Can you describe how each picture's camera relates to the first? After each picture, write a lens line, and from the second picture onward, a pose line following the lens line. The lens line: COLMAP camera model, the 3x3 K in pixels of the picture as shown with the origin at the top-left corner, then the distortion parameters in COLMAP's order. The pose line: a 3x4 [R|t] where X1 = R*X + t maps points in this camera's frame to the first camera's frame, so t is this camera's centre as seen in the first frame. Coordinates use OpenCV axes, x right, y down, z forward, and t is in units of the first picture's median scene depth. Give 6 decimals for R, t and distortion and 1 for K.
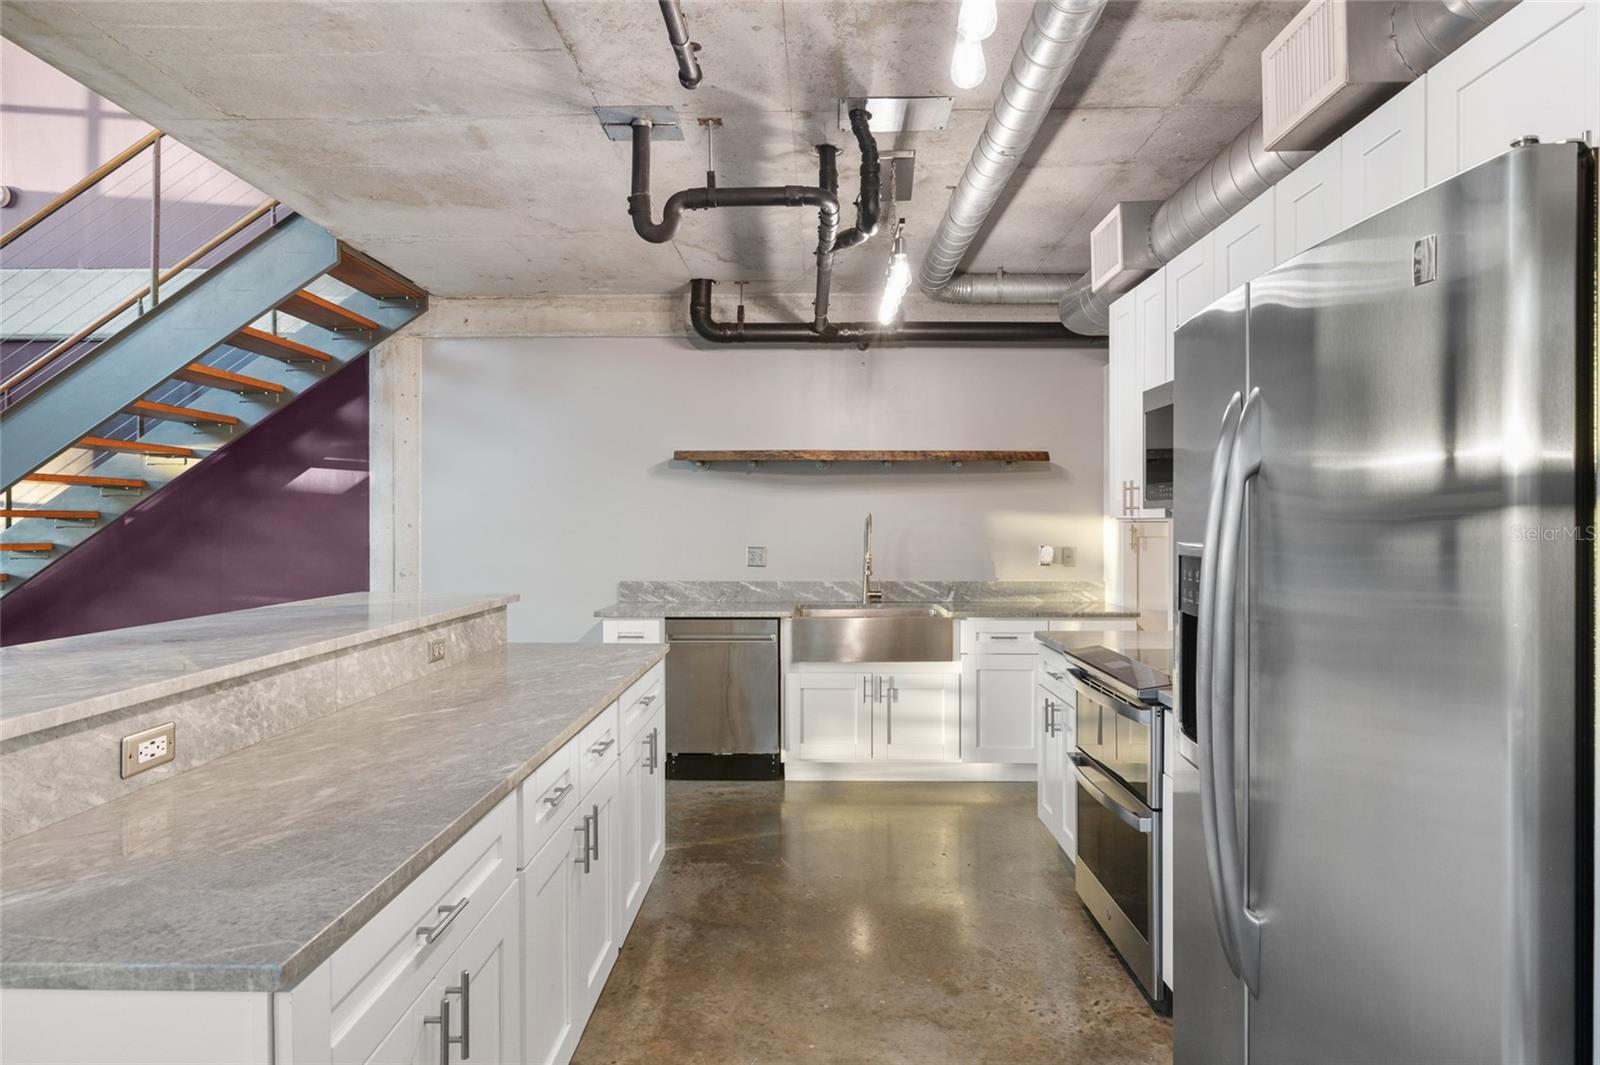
lens RADIAL K [[903.2, 0, 802.6], [0, 903.2, 525.9], [0, 0, 1]] dist [0.000633, -0.000908]
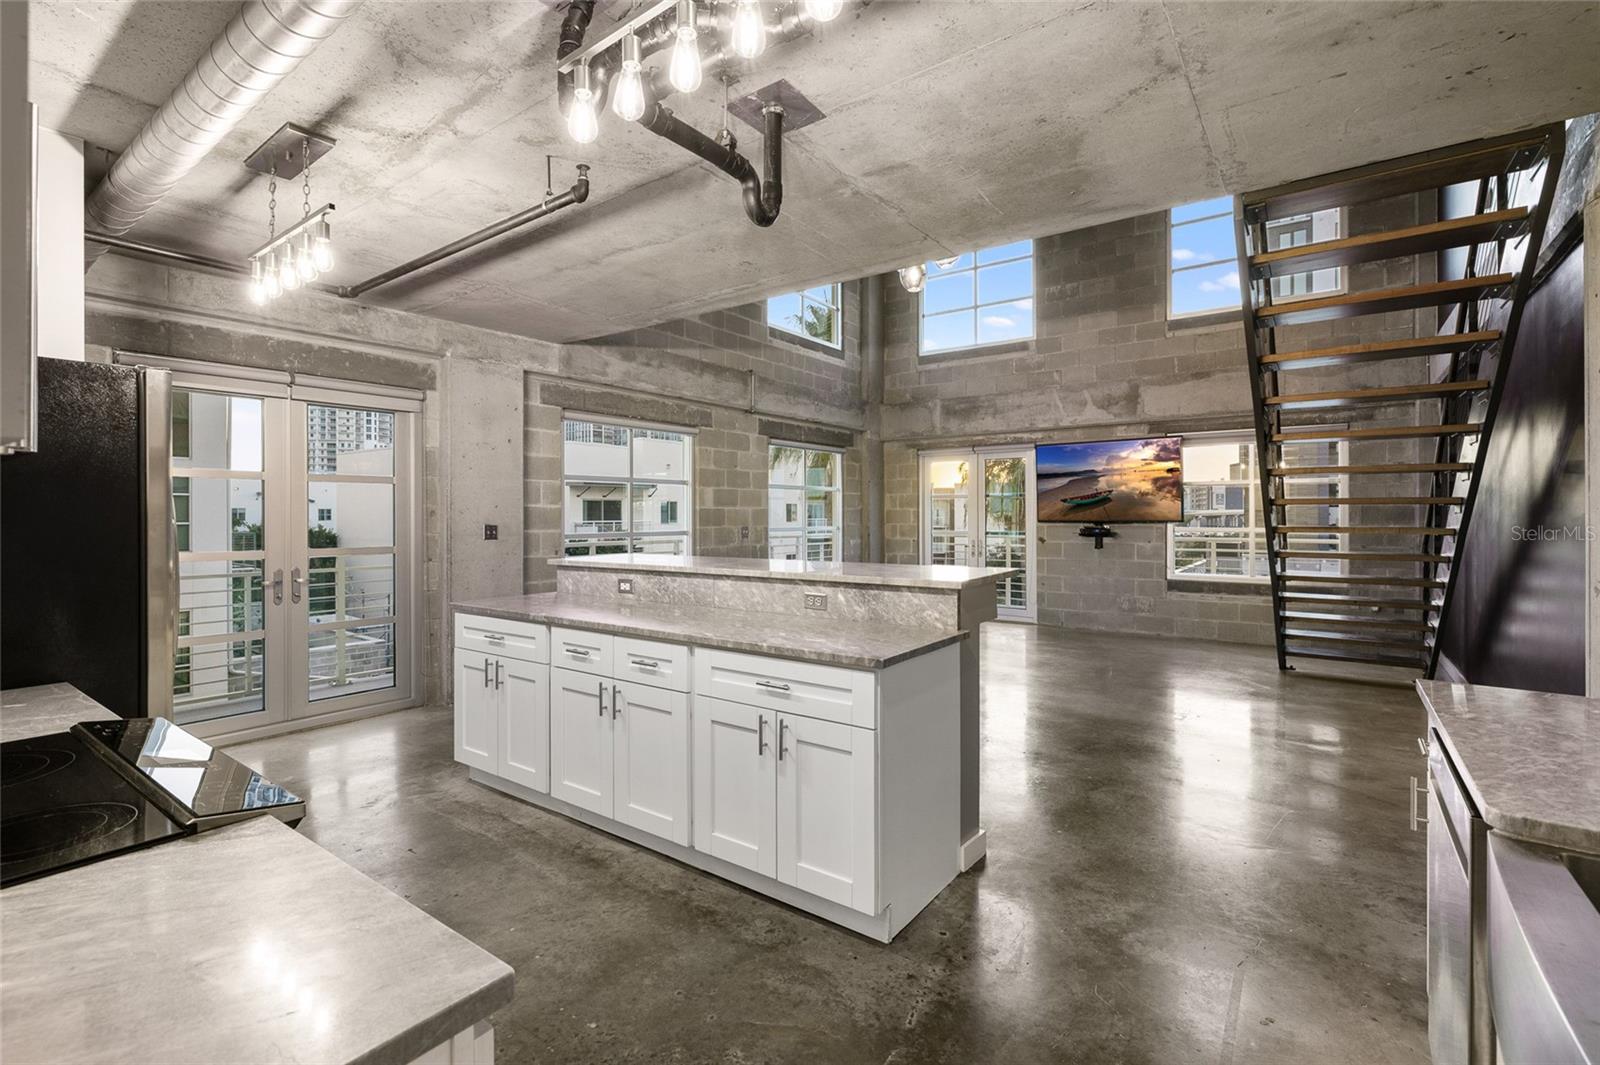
lens RADIAL K [[720.7, 0, 799.0], [0, 720.7, 516.5], [0, 0, 1]] dist [-0.008570, 0.000072]
pose [[-0.575514, 0.003439, -0.817785, 0.296998], [-0.000684, 0.999989, 0.004687, 0.002373], [0.817792, 0.003257, -0.575505, 0.953421]]
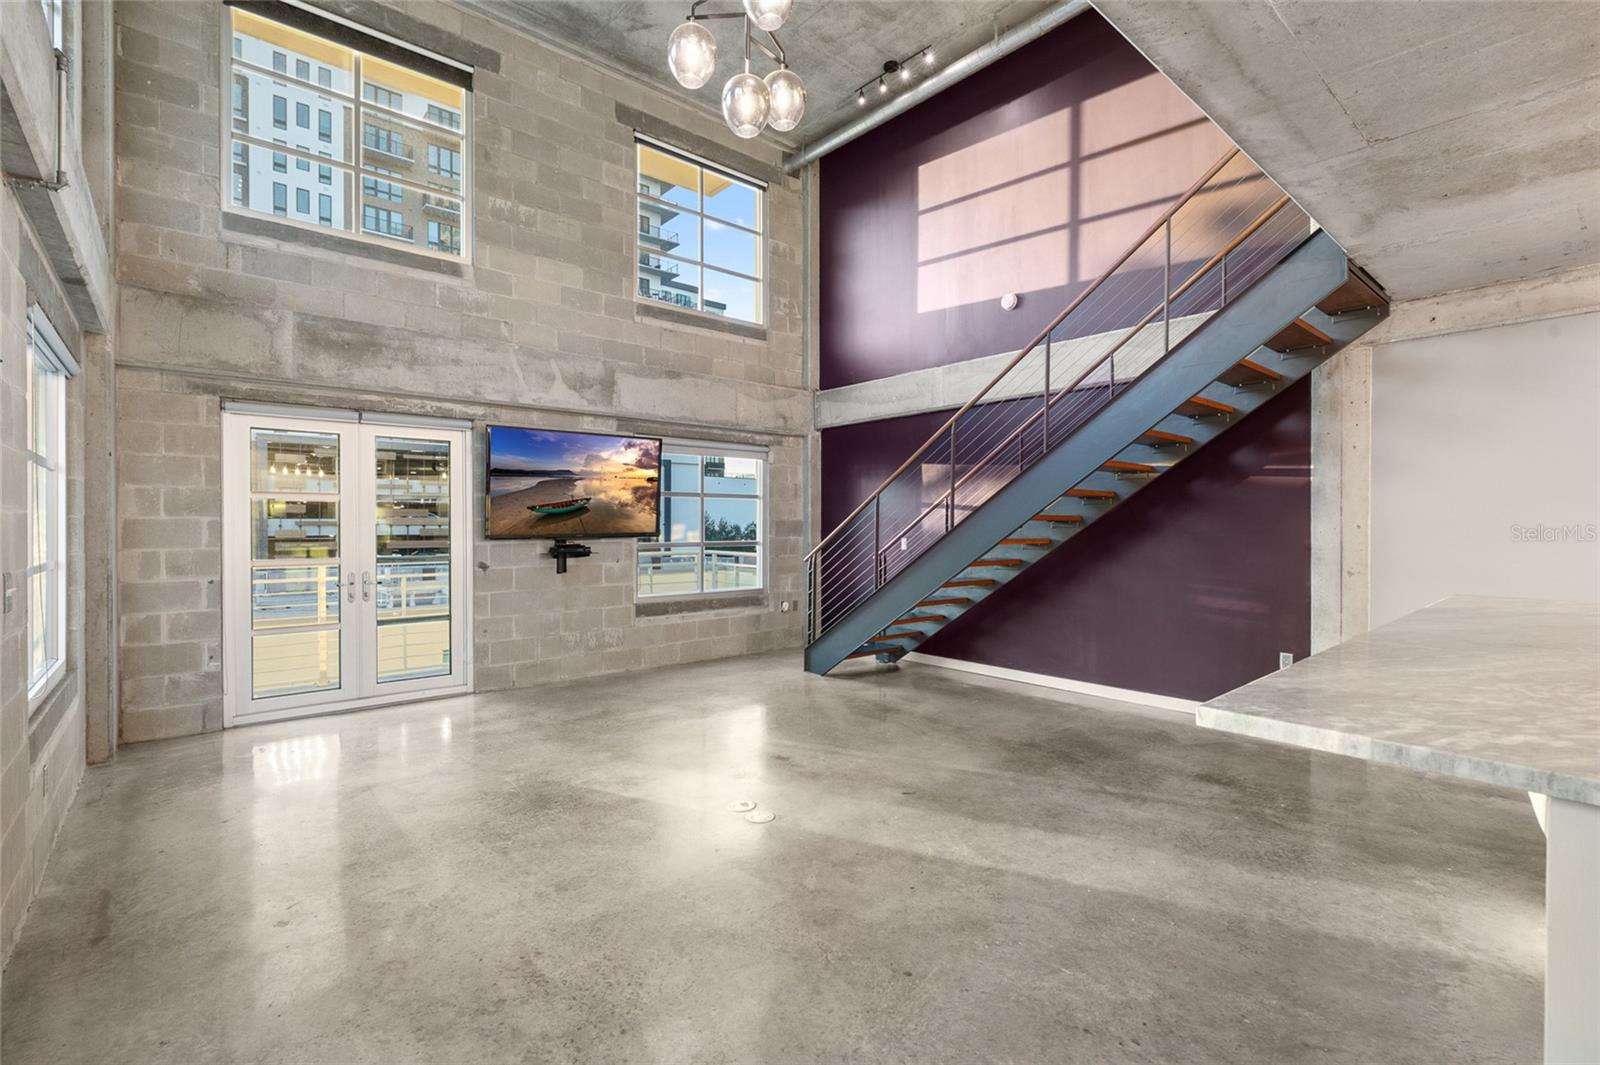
lens RADIAL K [[721.0, 0, 802.4], [0, 721.0, 526.8], [0, 0, 1]] dist [-0.003695, 0.000608]
pose [[0.669667, 0.002185, -0.742658, -0.283366], [-0.001960, 0.999997, 0.001174, -0.000136], [0.742658, 0.000669, 0.669670, -0.041133]]
